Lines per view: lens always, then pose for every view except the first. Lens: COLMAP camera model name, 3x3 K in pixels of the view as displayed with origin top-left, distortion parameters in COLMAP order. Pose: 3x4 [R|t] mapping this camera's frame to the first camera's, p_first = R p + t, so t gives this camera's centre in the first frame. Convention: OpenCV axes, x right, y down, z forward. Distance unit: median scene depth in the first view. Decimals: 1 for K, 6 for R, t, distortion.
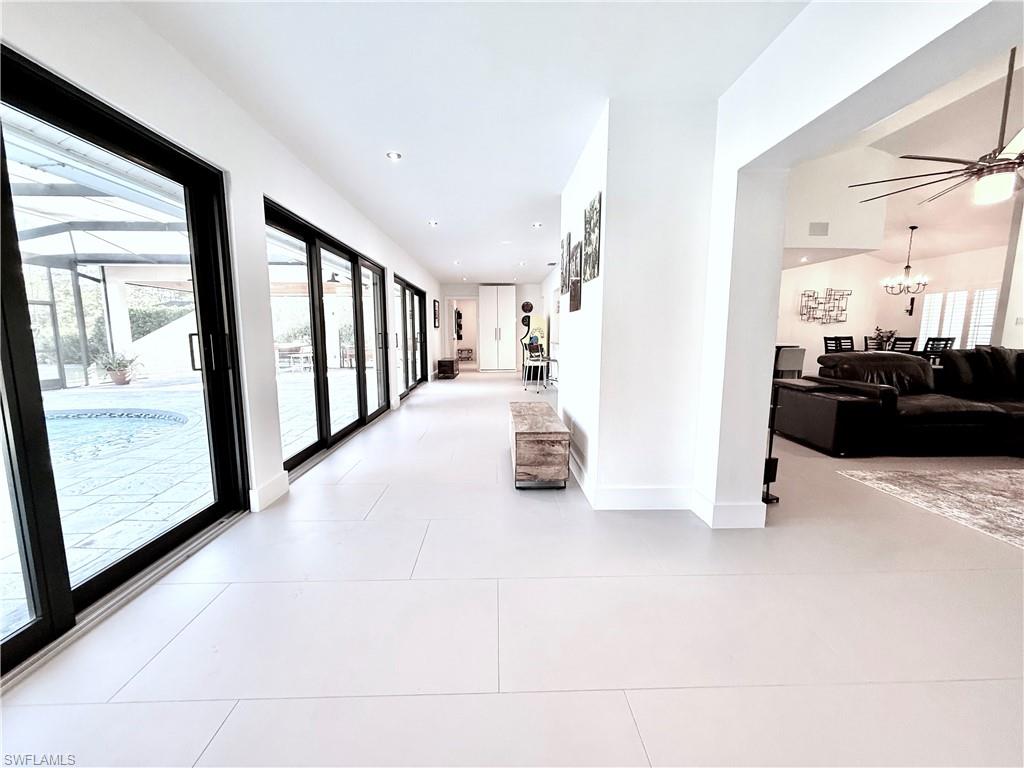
lens RADIAL K [[409.1, 0, 514.7], [0, 409.1, 384.4], [0, 0, 1]] dist [0.001498, 0.000309]
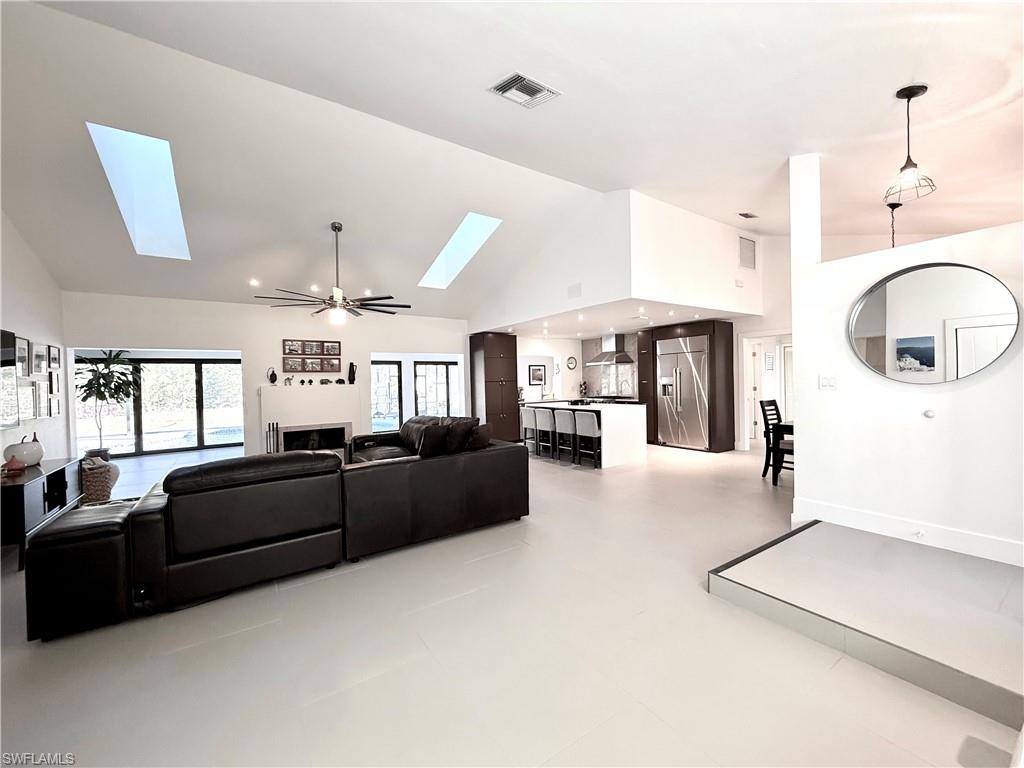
lens RADIAL K [[409.1, 0, 508.0], [0, 409.1, 386.8], [0, 0, 1]] dist [0.001498, 0.000309]
pose [[0.512164, -0.001080, -0.858887, 1.121980], [-0.086433, 0.994858, -0.052792, -0.066819], [0.854527, 0.101274, 0.509438, 0.297532]]
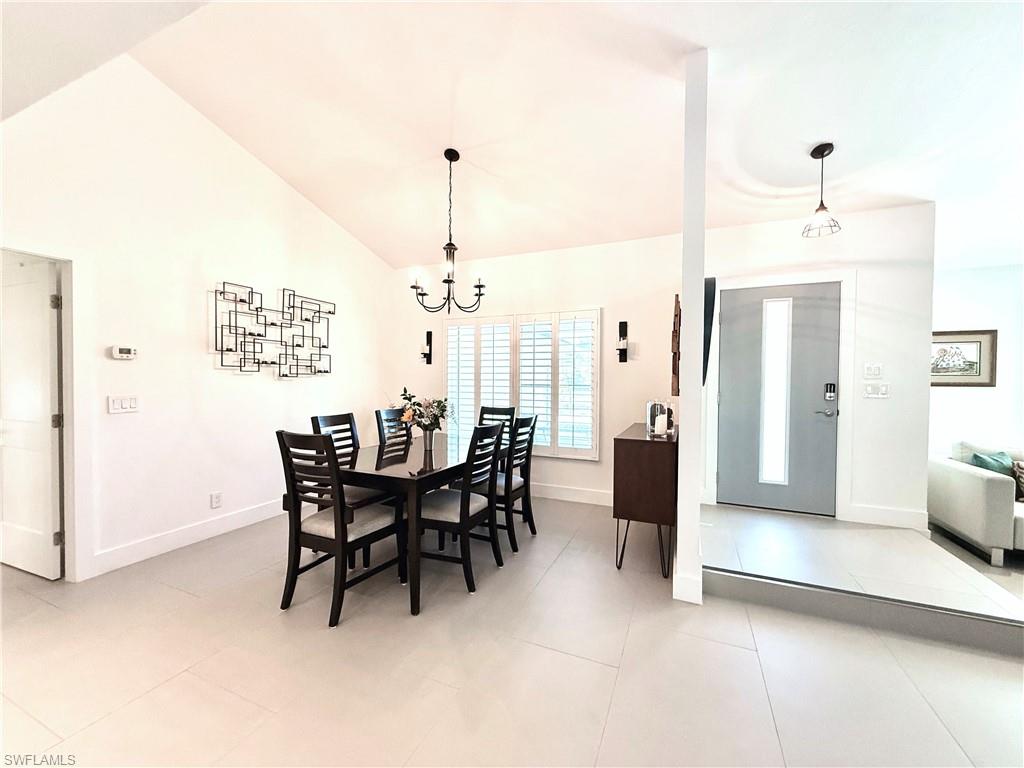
lens RADIAL K [[409.1, 0, 505.7], [0, 409.1, 387.2], [0, 0, 1]] dist [0.001498, 0.000309]
pose [[0.448883, -0.017505, 0.893419, 0.590258], [0.108374, 0.993494, -0.034985, -0.120521], [-0.886994, 0.112528, 0.447860, 0.752896]]
